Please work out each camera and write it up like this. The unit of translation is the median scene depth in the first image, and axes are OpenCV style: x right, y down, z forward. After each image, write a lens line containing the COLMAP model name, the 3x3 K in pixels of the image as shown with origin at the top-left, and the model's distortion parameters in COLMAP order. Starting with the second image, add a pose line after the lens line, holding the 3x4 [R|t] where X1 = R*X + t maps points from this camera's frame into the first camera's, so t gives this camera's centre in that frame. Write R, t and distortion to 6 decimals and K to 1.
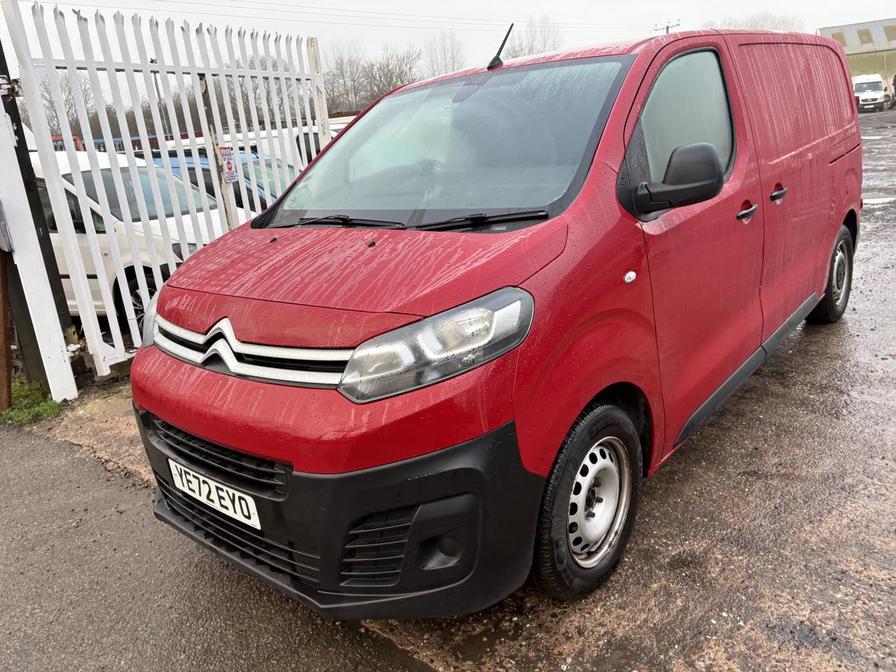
lens RADIAL K [[684.4, 0, 448.0], [0, 684.4, 336.0], [0, 0, 1]] dist [0.004071, 0.002440]
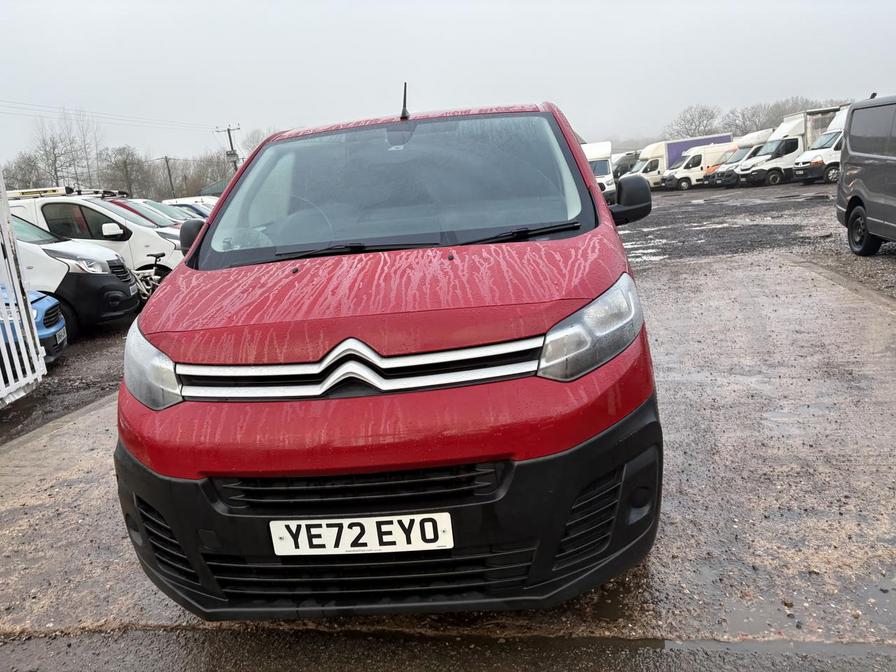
lens RADIAL K [[684.4, 0, 448.0], [0, 684.4, 336.0], [0, 0, 1]] dist [0.004071, 0.002440]
pose [[0.817689, -0.101631, 0.566619, -0.760715], [0.177147, 0.980952, -0.079695, 0.068656], [-0.547726, 0.165541, 0.820117, 0.174129]]
